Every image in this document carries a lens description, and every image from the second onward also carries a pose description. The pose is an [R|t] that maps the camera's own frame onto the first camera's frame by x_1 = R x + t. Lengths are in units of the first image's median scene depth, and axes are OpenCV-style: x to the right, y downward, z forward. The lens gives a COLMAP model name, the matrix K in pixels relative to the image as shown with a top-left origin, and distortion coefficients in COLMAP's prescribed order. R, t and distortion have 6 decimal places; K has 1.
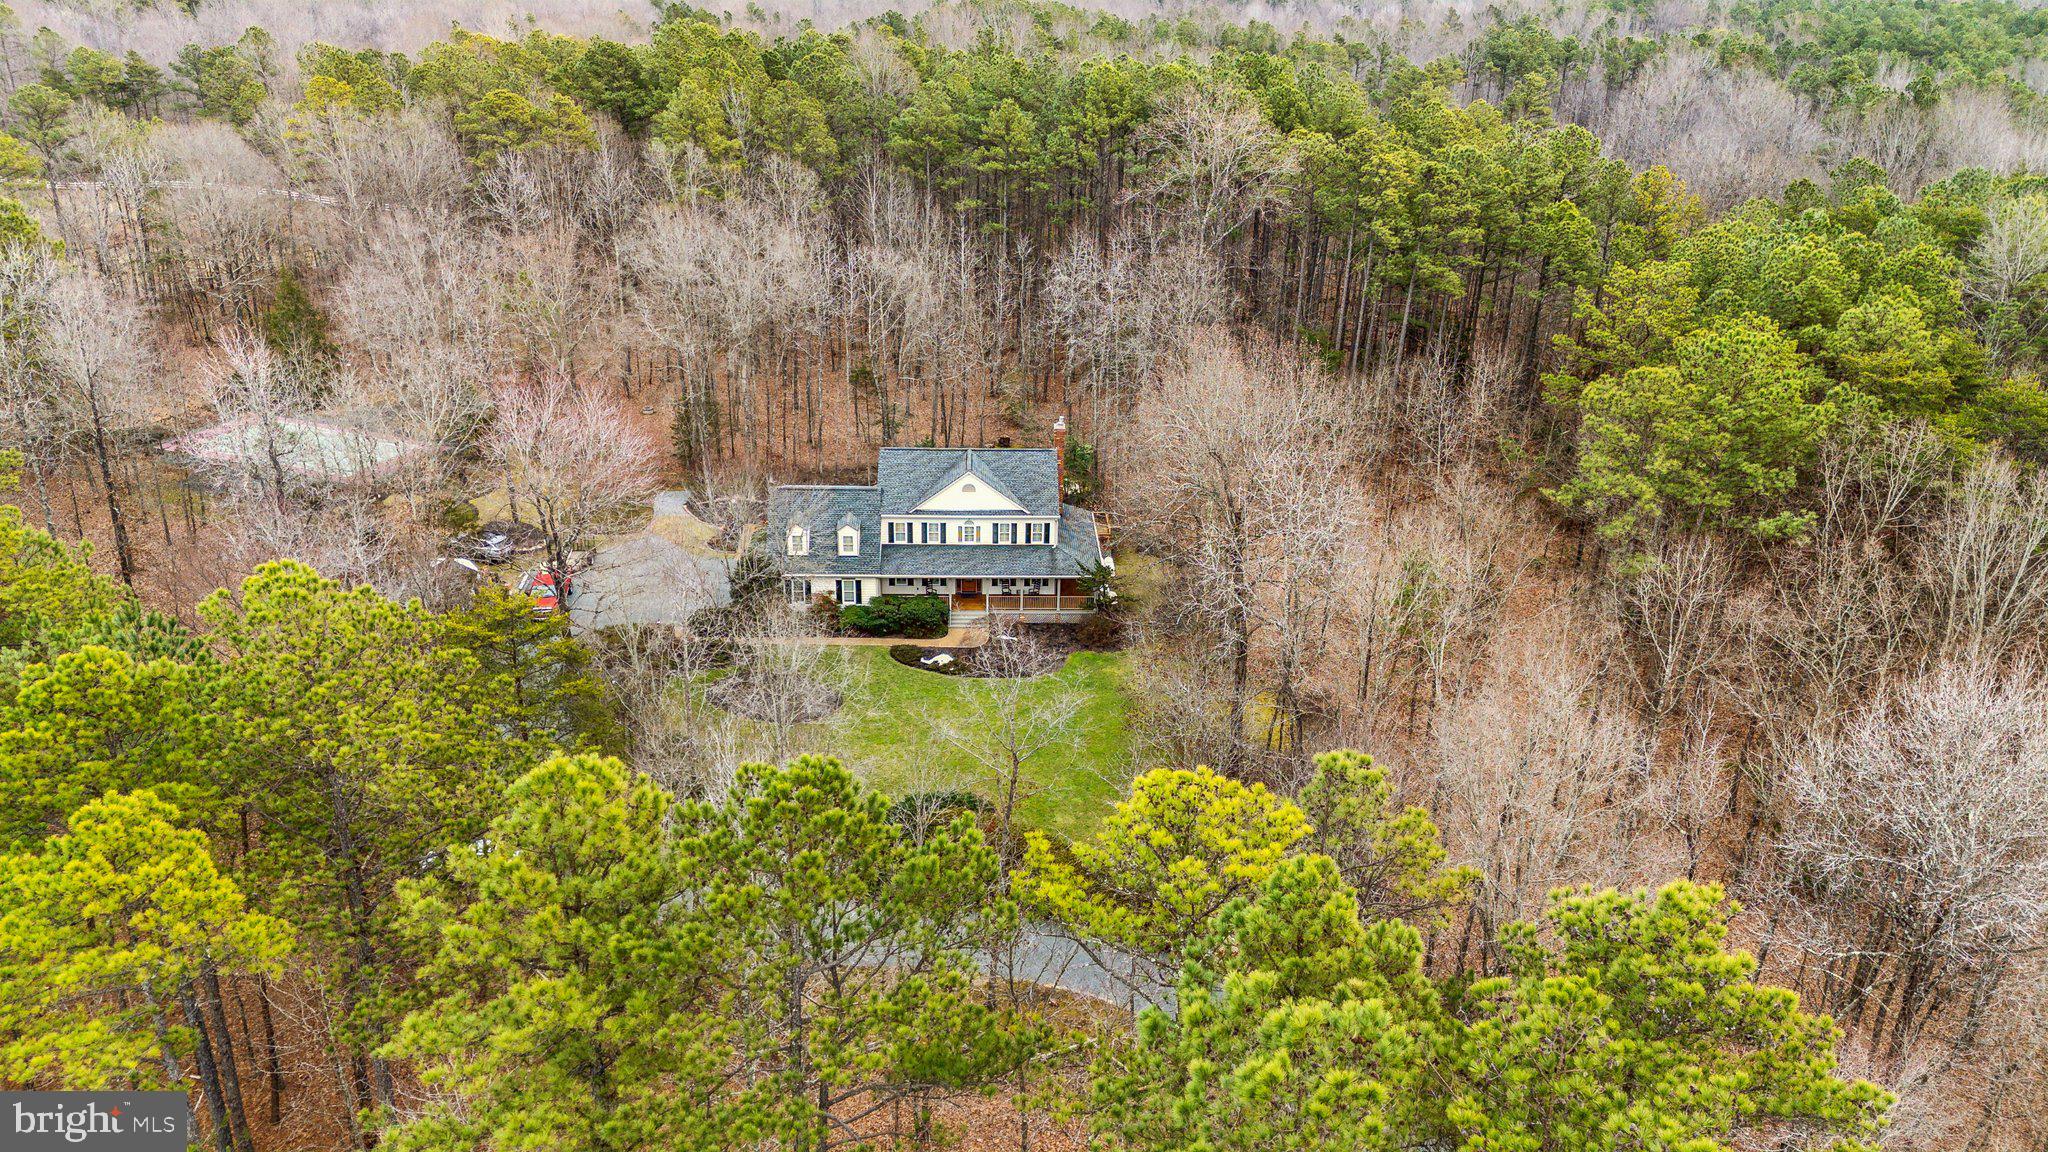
lens RADIAL K [[1492.4, 0, 1024.0], [0, 1492.4, 576.0], [0, 0, 1]] dist [0.073470, -0.000981]
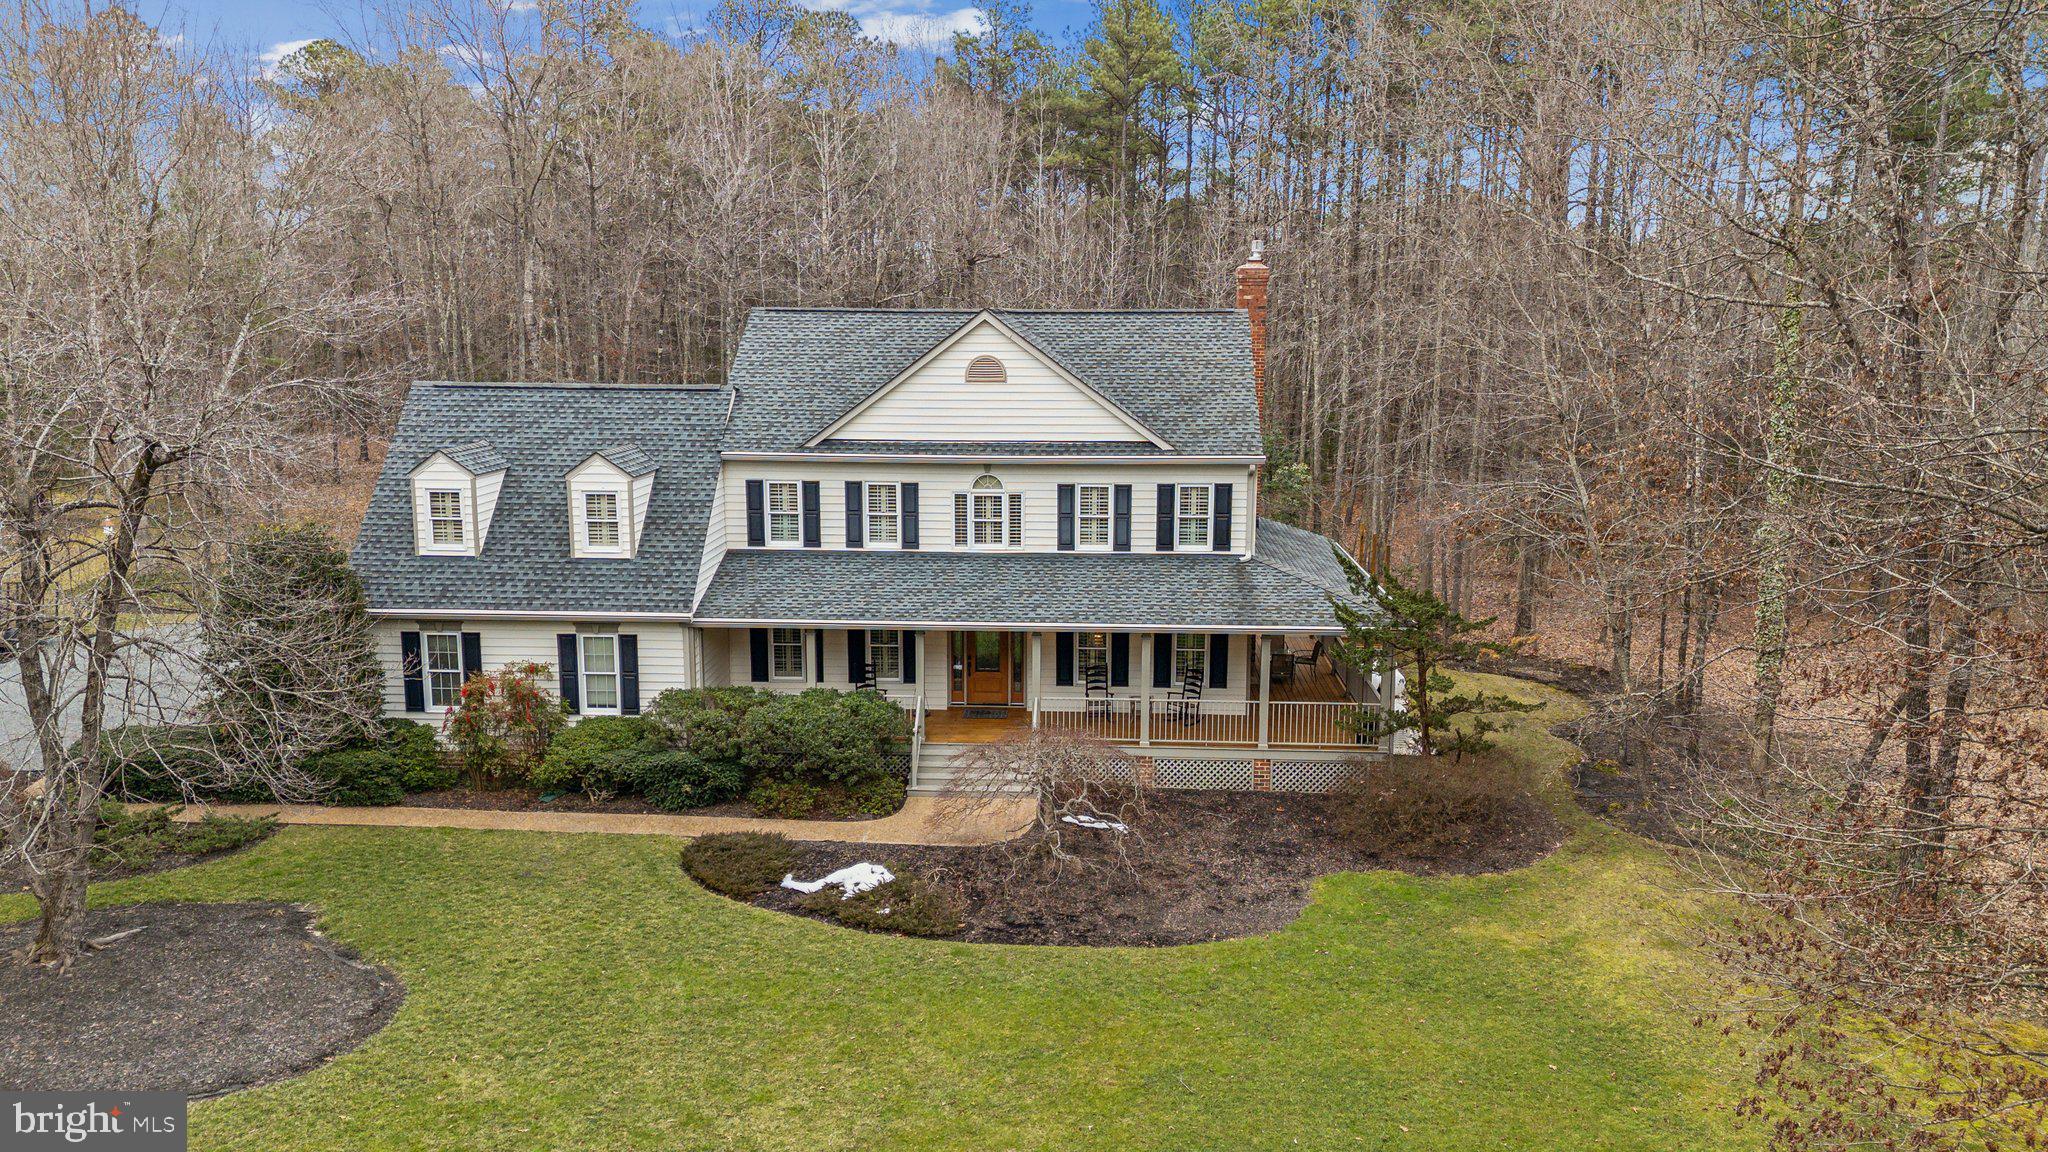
lens RADIAL K [[1492.4, 0, 1024.0], [0, 1492.4, 576.0], [0, 0, 1]] dist [0.073470, -0.000981]
pose [[0.996463, 0.000269, -0.084031, -0.000602], [-0.020406, 0.970837, -0.238870, 0.063835], [0.081516, 0.239740, 0.967409, 0.686057]]
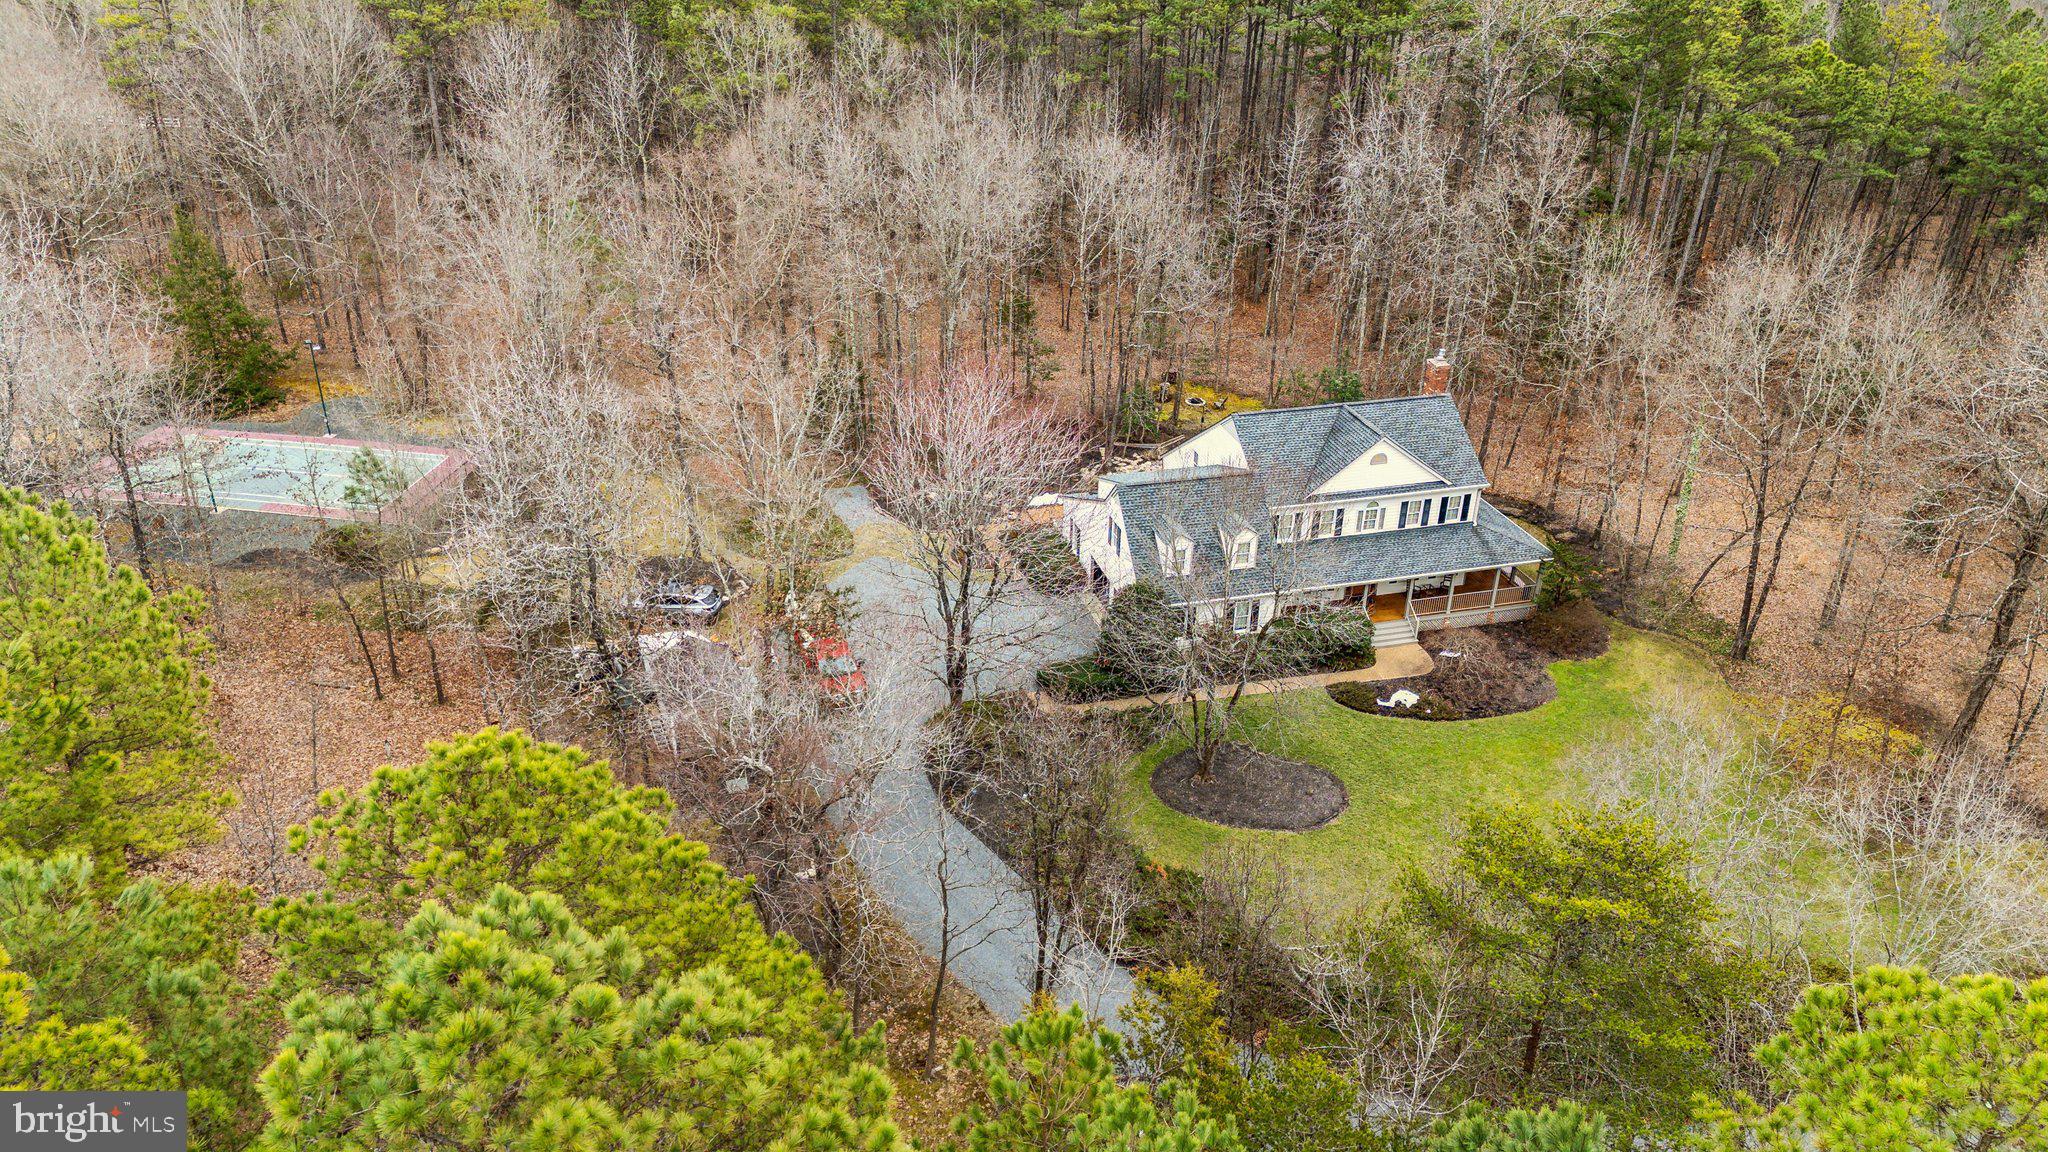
lens RADIAL K [[1492.4, 0, 1024.0], [0, 1492.4, 576.0], [0, 0, 1]] dist [0.073470, -0.000981]
pose [[0.972665, -0.111811, 0.203523, -0.364961], [0.094522, 0.991188, 0.092802, -0.086851], [-0.212106, -0.071028, 0.974662, 0.303627]]
